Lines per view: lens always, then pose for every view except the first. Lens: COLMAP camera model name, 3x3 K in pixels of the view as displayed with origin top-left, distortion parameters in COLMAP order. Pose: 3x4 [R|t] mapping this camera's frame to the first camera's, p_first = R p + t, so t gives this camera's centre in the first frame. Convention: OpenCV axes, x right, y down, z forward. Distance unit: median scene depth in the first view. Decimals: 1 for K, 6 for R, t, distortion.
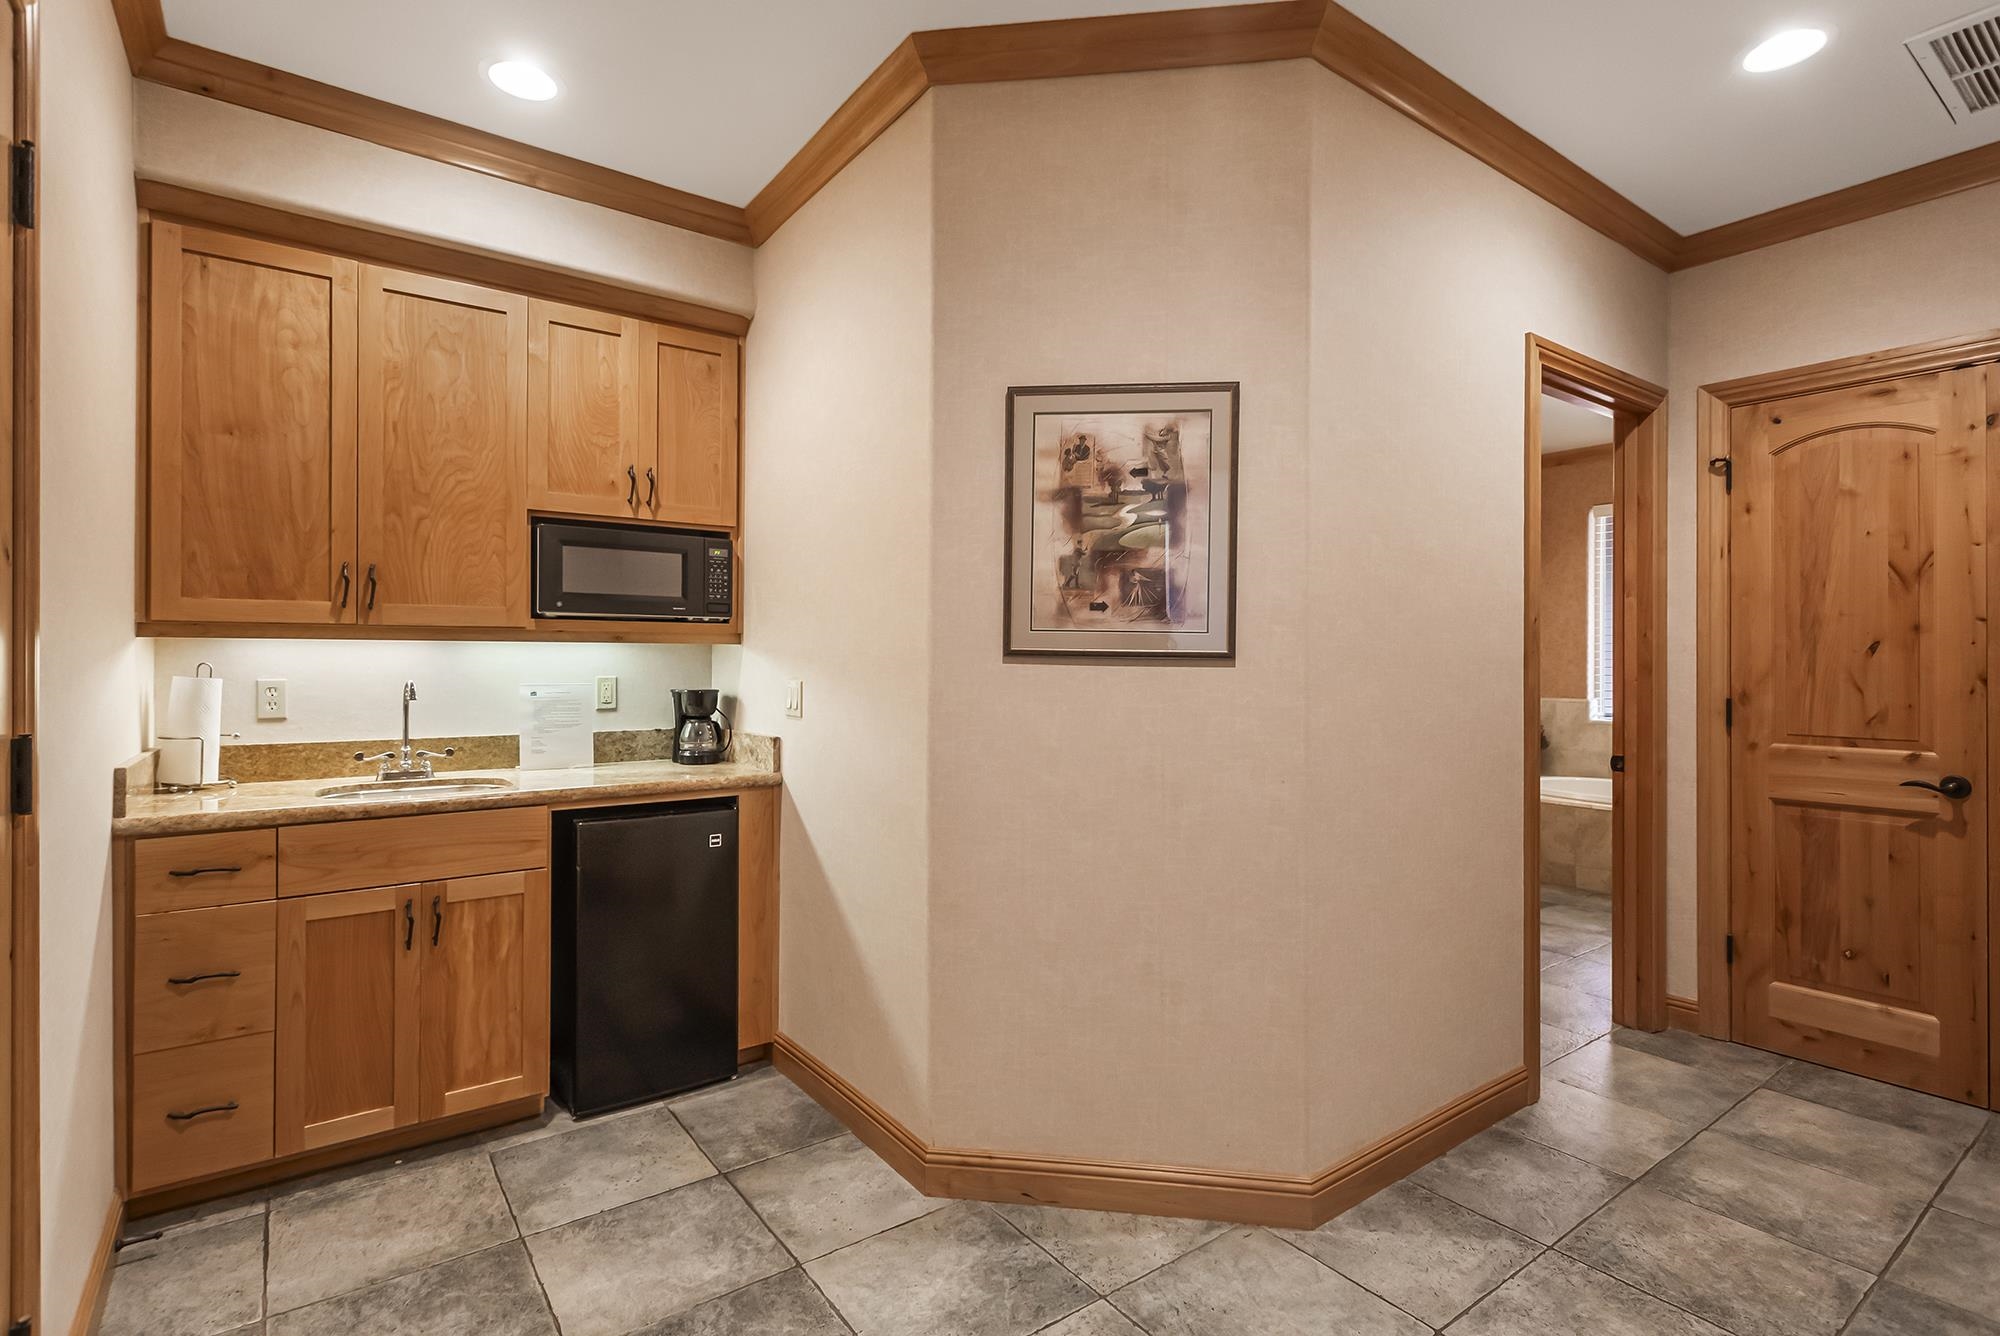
lens RADIAL K [[952.6, 0, 997.1], [0, 952.6, 673.5], [0, 0, 1]] dist [0.003035, 0.000612]
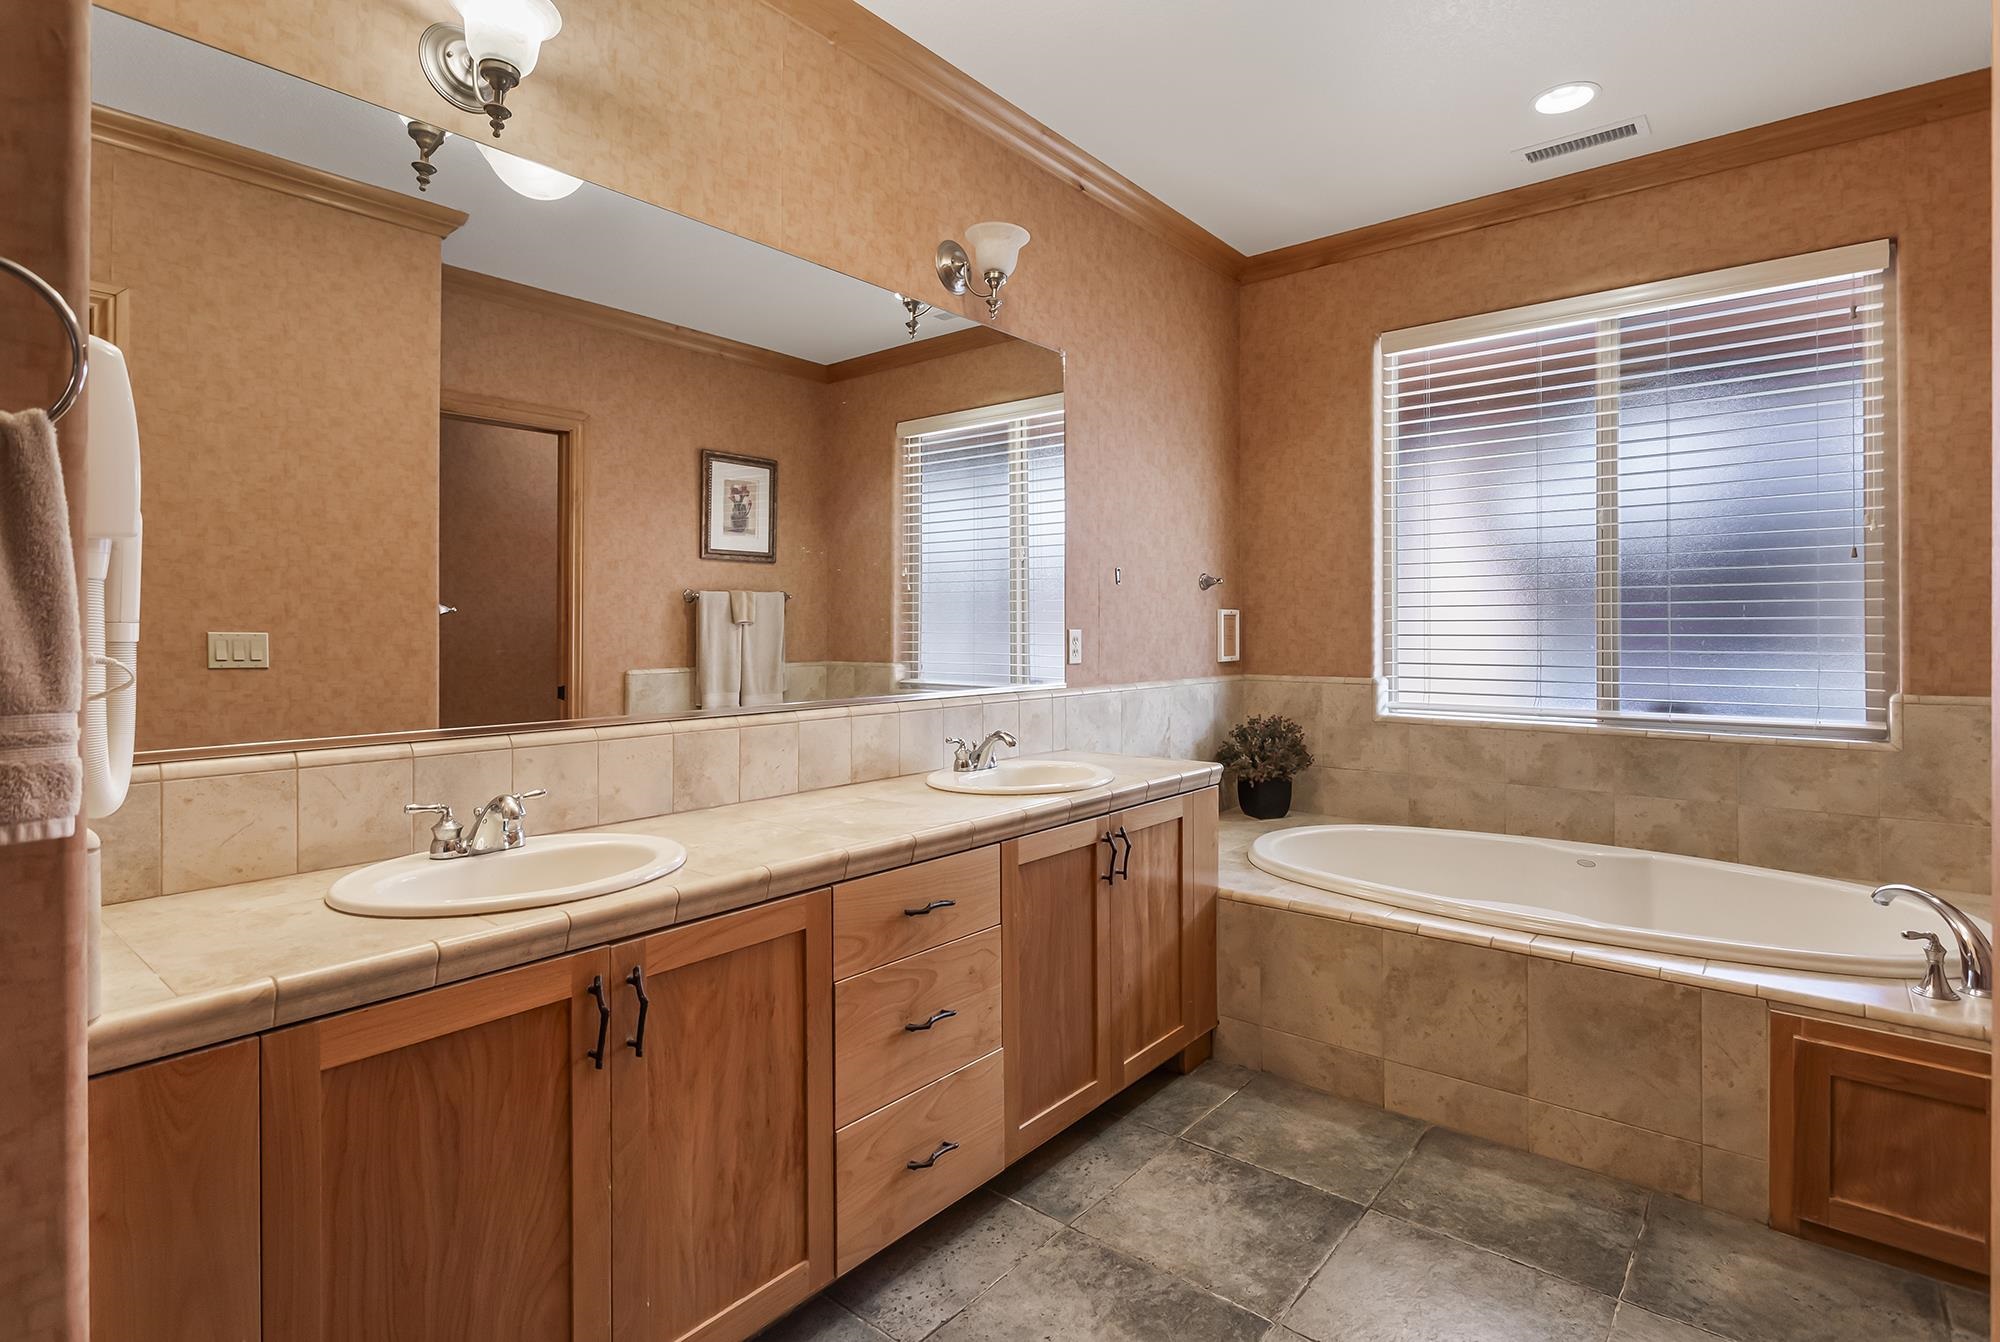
lens RADIAL K [[978.3, 0, 1001.1], [0, 978.3, 628.4], [0, 0, 1]] dist [-0.001959, -0.000565]
pose [[0.968285, -0.001383, 0.249846, 0.263148], [0.002705, 0.999984, -0.004949, -0.000273], [-0.249835, 0.005468, 0.968273, 0.497188]]
